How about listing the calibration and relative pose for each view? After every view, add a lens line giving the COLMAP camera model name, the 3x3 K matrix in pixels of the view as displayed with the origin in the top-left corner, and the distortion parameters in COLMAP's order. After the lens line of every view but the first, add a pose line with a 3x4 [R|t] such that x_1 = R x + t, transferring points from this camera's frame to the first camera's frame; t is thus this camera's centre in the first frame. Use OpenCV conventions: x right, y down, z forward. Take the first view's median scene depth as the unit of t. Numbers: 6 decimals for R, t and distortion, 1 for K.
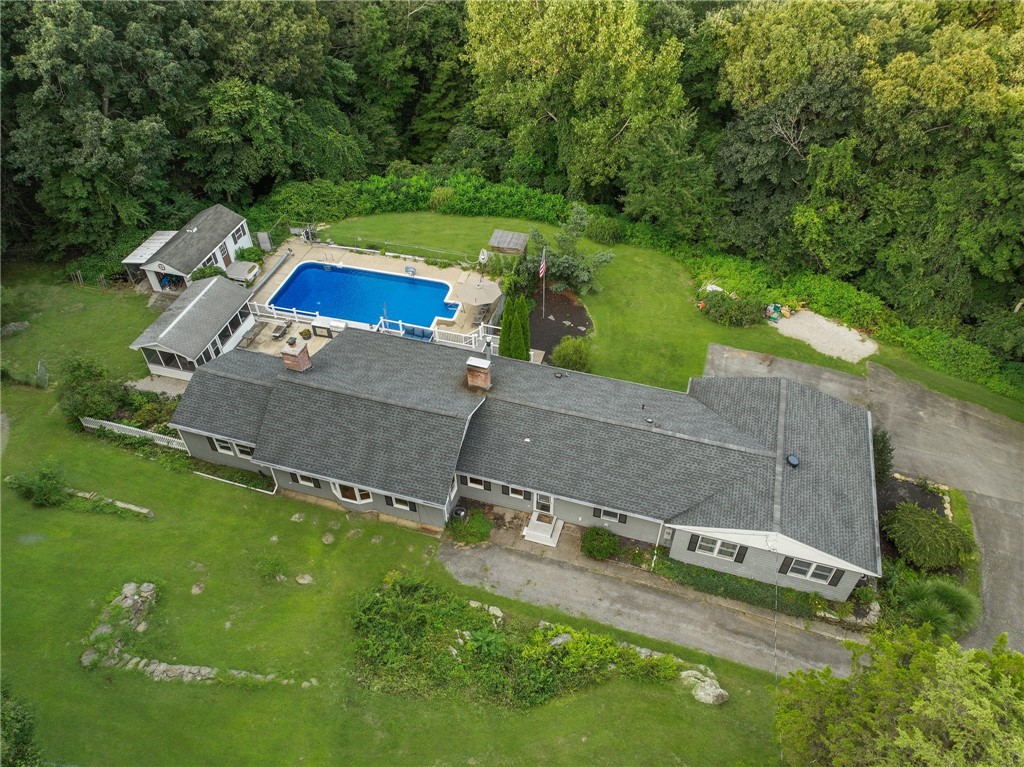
lens RADIAL K [[708.1, 0, 507.8], [0, 708.1, 377.8], [0, 0, 1]] dist [-0.003232, 0.019405]
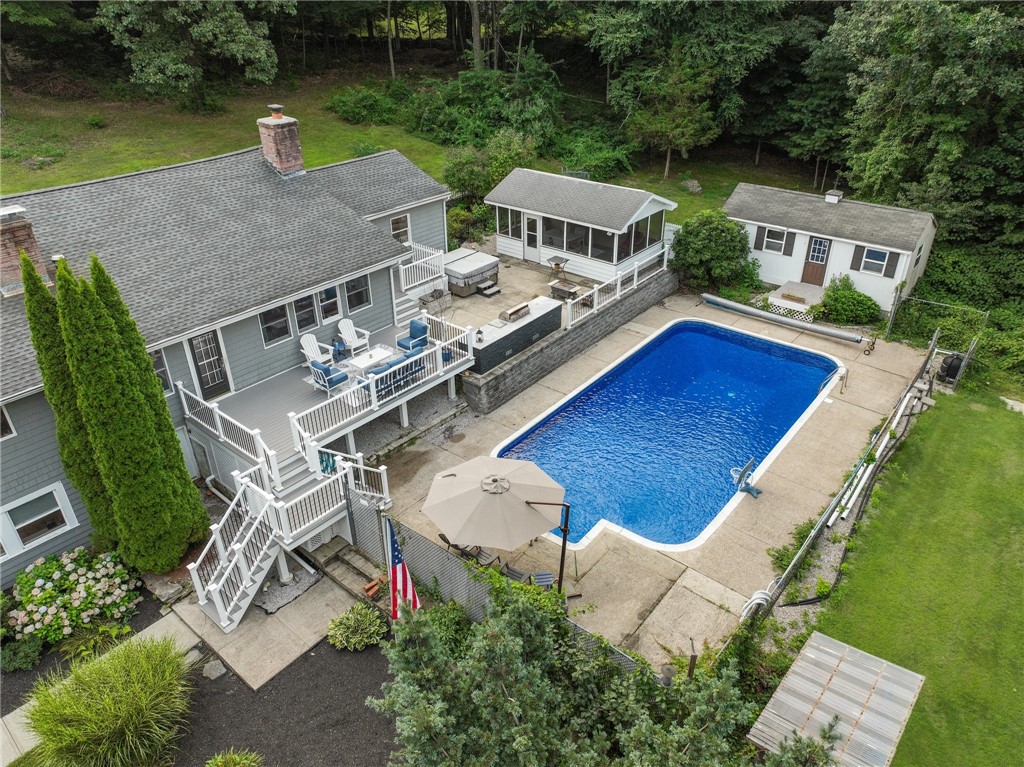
lens RADIAL K [[708.1, 0, 508.5], [0, 708.1, 378.5], [0, 0, 1]] dist [-0.003232, 0.019405]
pose [[-0.390088, 0.473338, -0.789799, 0.168997], [-0.639869, 0.477443, 0.602176, -0.321940], [0.662117, 0.740269, 0.116629, 0.892330]]
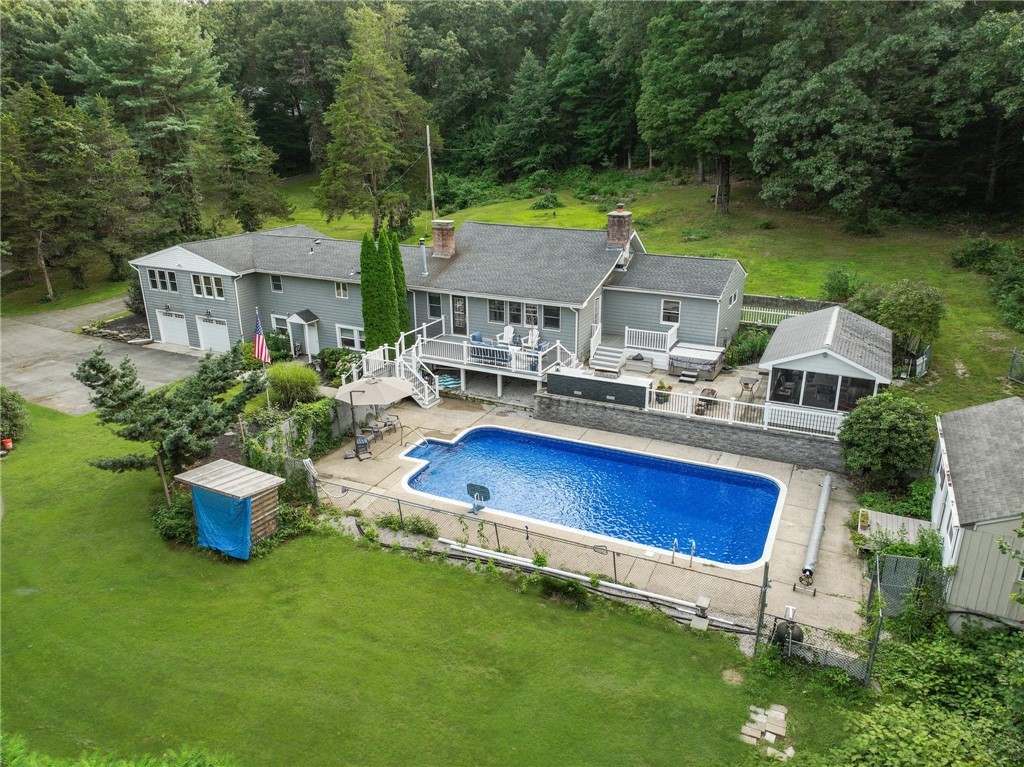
lens RADIAL K [[708.1, 0, 507.8], [0, 708.1, 385.9], [0, 0, 1]] dist [-0.003232, 0.019405]
pose [[-0.985340, -0.042392, 0.165249, -0.229884], [0.131050, 0.432082, 0.892262, -0.582170], [-0.109226, 0.900837, -0.420193, 1.174862]]
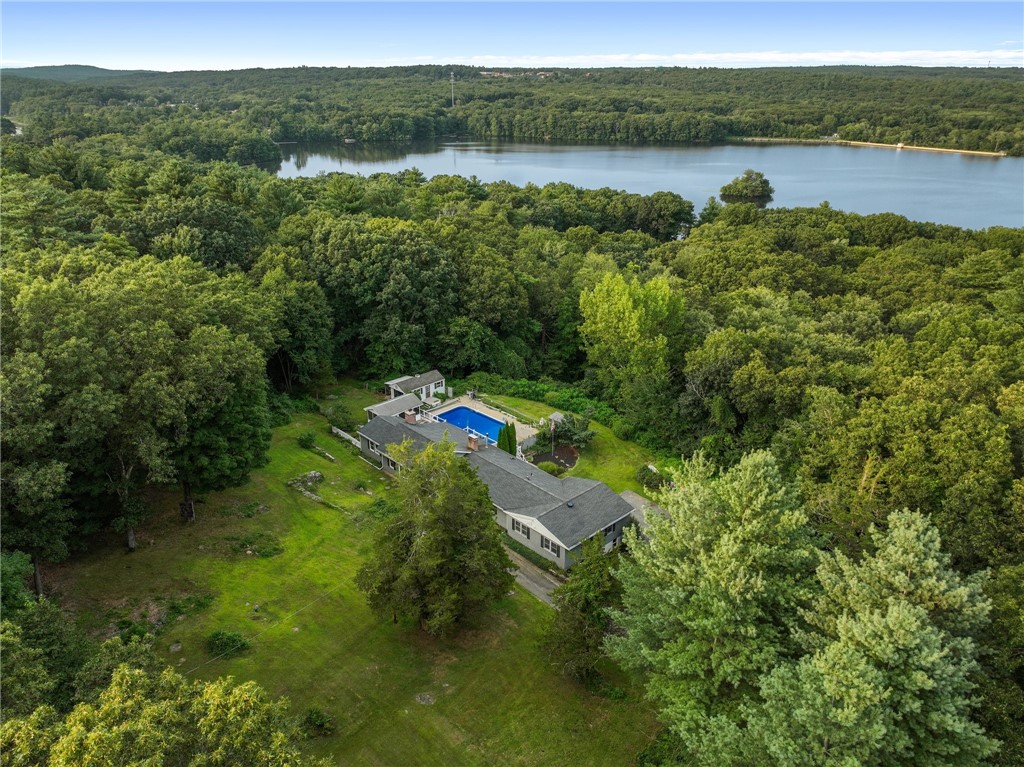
lens RADIAL K [[708.1, 0, 515.4], [0, 708.1, 386.6], [0, 0, 1]] dist [-0.003232, 0.019405]
pose [[0.872224, 0.205022, -0.444062, 0.749973], [-0.348577, 0.897452, -0.270322, 0.285909], [0.343102, 0.390571, 0.854245, -0.678312]]
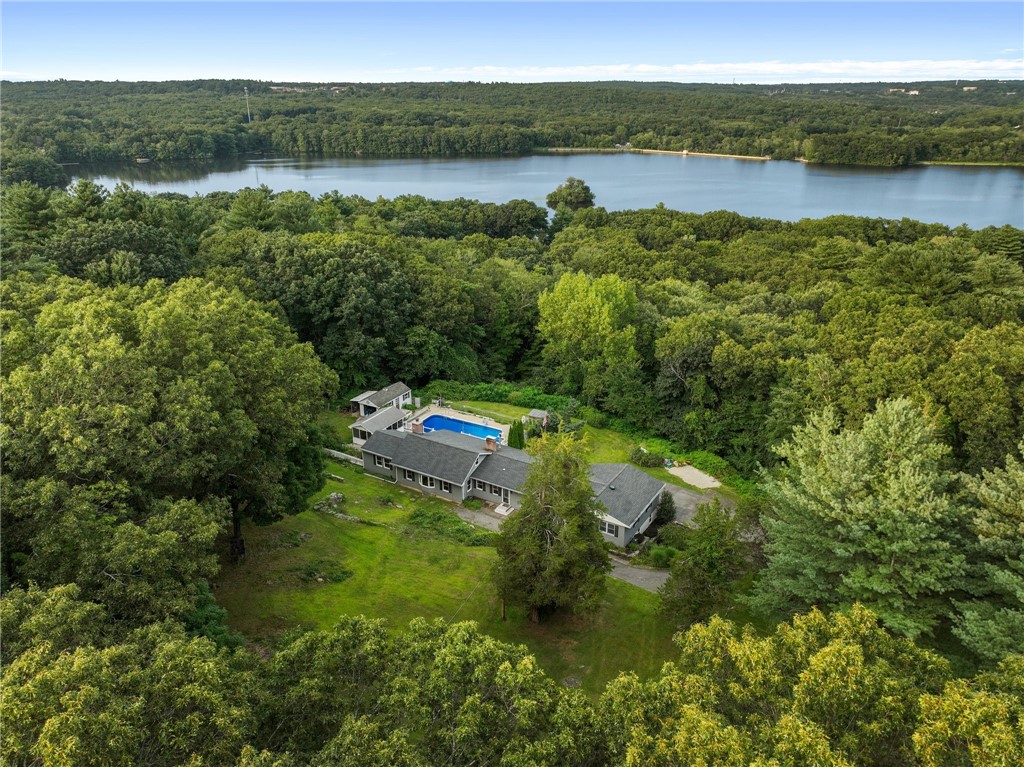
lens RADIAL K [[708.1, 0, 508.9], [0, 708.1, 384.9], [0, 0, 1]] dist [-0.003232, 0.019405]
pose [[0.968456, 0.102215, -0.227256, 0.371224], [-0.179396, 0.918967, -0.351165, 0.442560], [0.172946, 0.380856, 0.908316, -0.818699]]
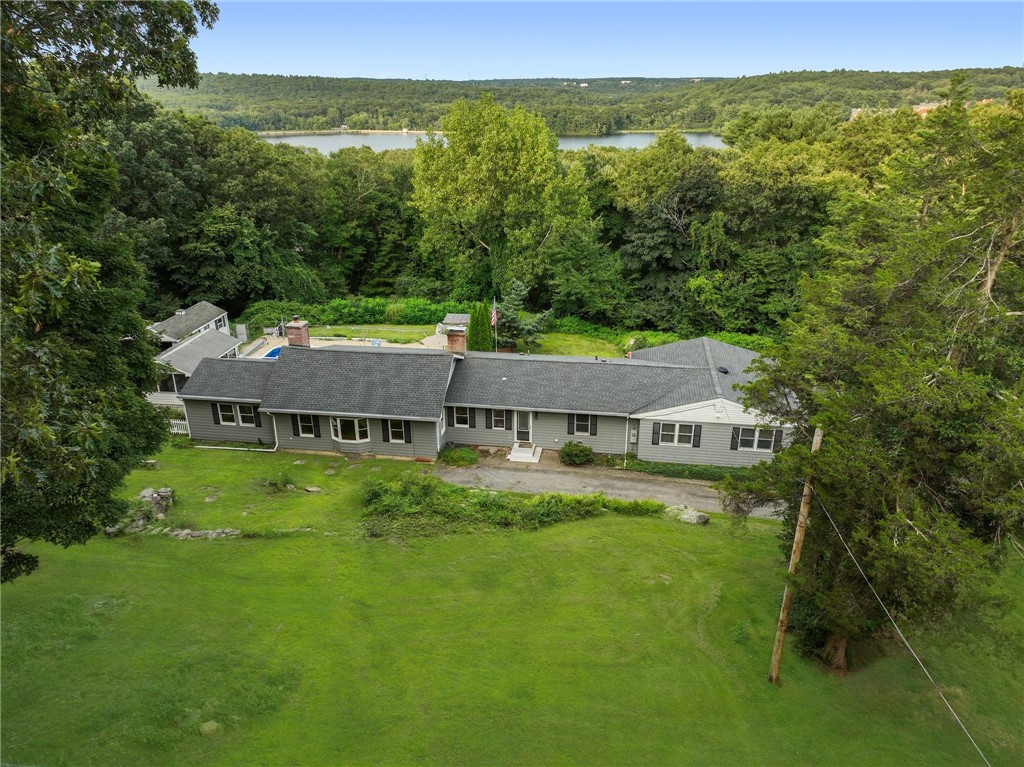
lens RADIAL K [[708.1, 0, 505.8], [0, 708.1, 381.9], [0, 0, 1]] dist [-0.003232, 0.019405]
pose [[0.991022, -0.048431, 0.124621, -0.080377], [0.091075, 0.926925, -0.364026, 0.359922], [-0.097884, 0.372107, 0.923014, -0.053326]]
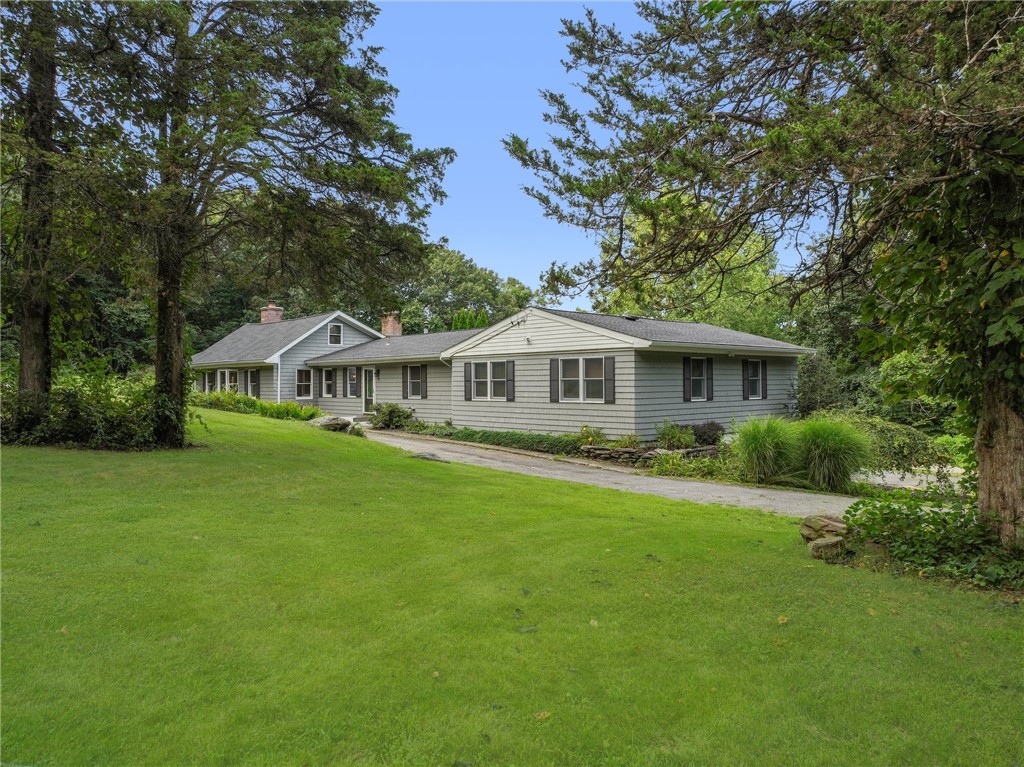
lens RADIAL K [[708.1, 0, 510.9], [0, 708.1, 381.7], [0, 0, 1]] dist [-0.003232, 0.019405]
pose [[0.861981, 0.010820, -0.506825, 0.438376], [-0.362358, 0.712326, -0.601072, 0.429406], [0.354521, 0.701765, 0.617932, 0.361256]]
